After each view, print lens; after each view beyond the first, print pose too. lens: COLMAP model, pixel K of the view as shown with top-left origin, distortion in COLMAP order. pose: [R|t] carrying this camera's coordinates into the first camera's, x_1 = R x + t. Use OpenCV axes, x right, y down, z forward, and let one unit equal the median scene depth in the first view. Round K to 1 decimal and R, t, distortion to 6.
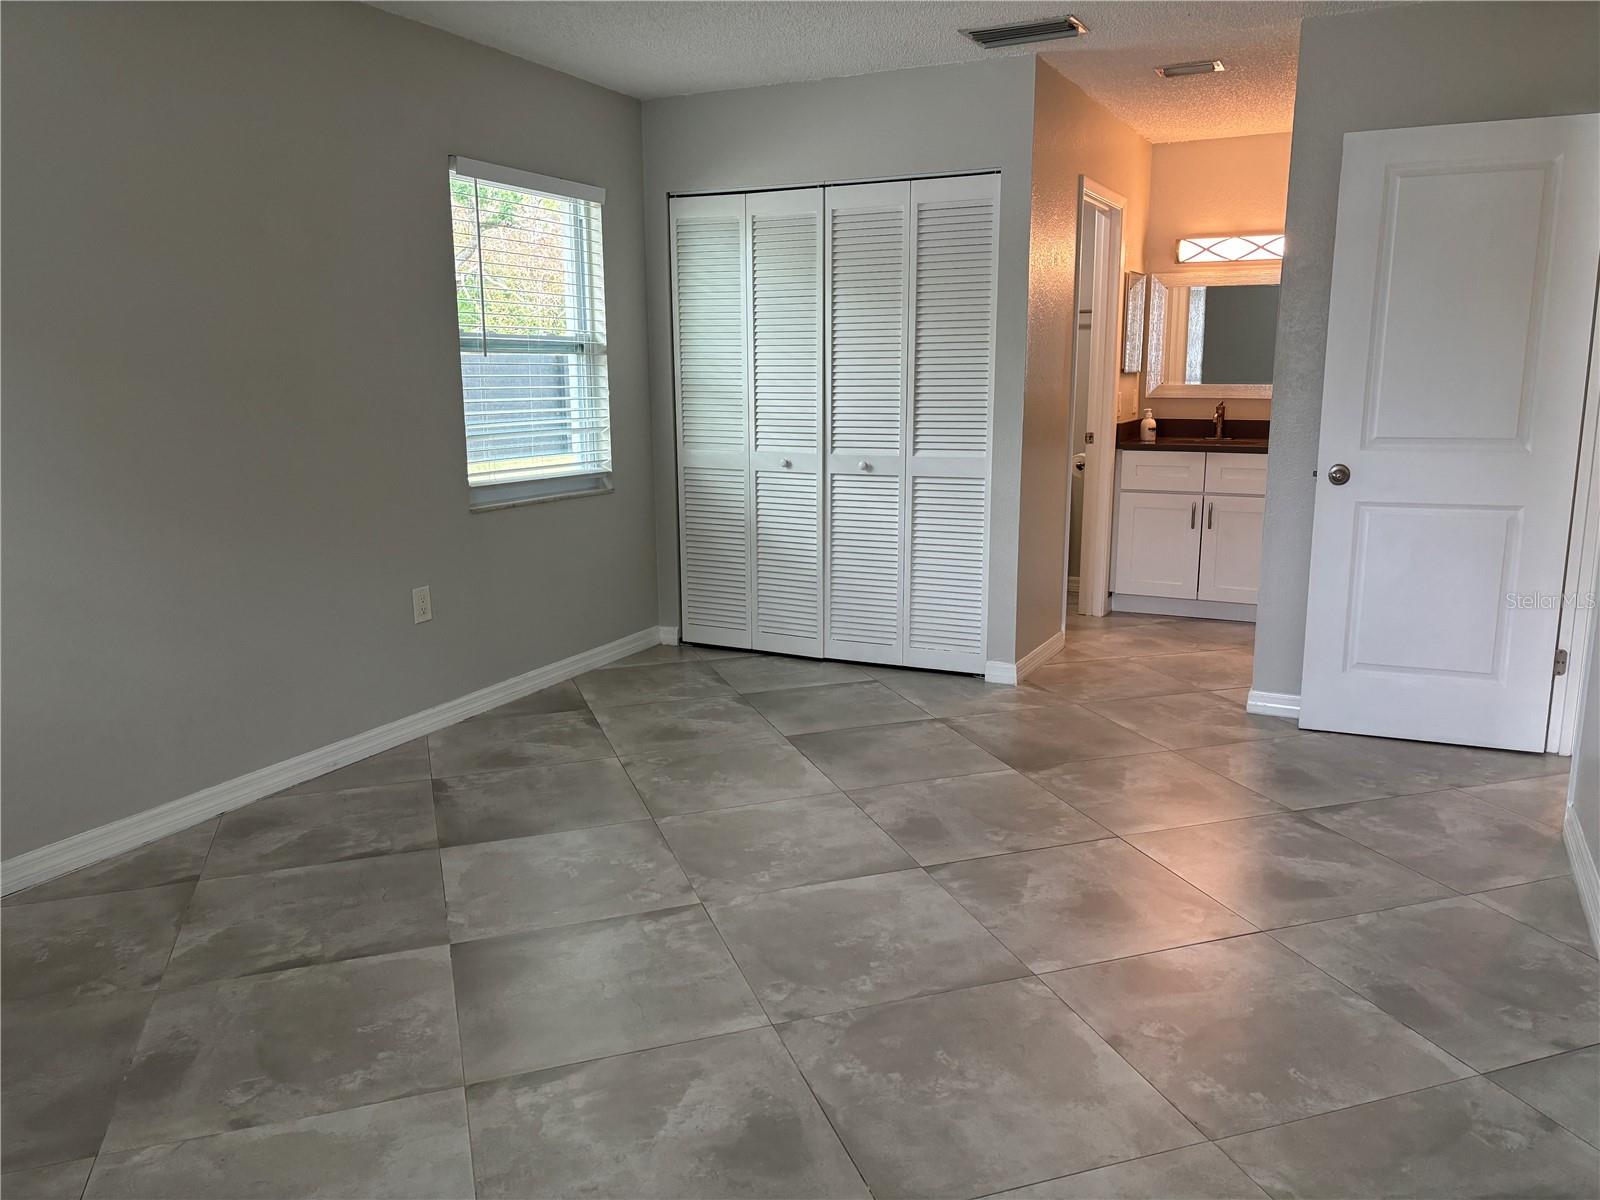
lens RADIAL K [[1227.3, 0, 805.2], [0, 1227.3, 632.6], [0, 0, 1]] dist [0.047879, -0.068977]
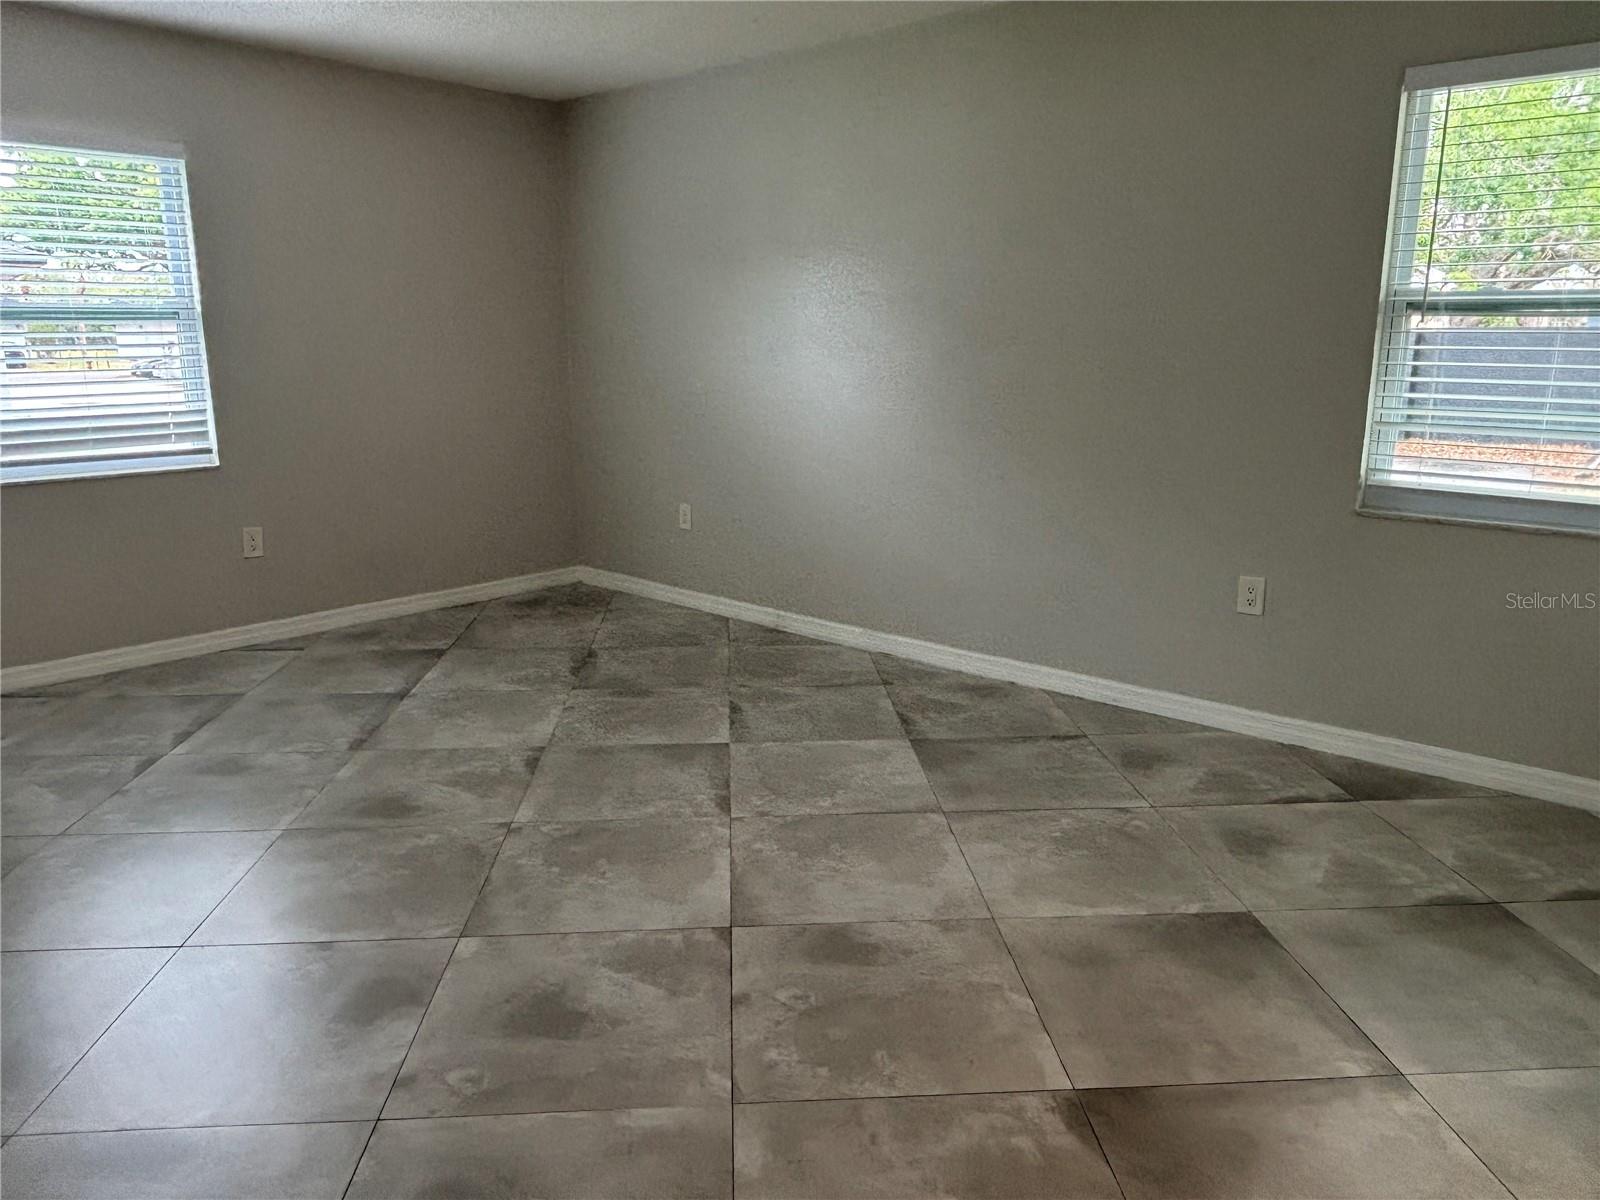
lens RADIAL K [[1135.4, 0, 800.0], [0, 1135.4, 600.0], [0, 0, 1]] dist [0.001838, -0.001074]
pose [[-0.285164, 0.218533, -0.933234, 0.625455], [-0.205881, 0.936969, 0.282317, -0.205510], [0.936106, 0.272641, -0.222198, 0.952276]]
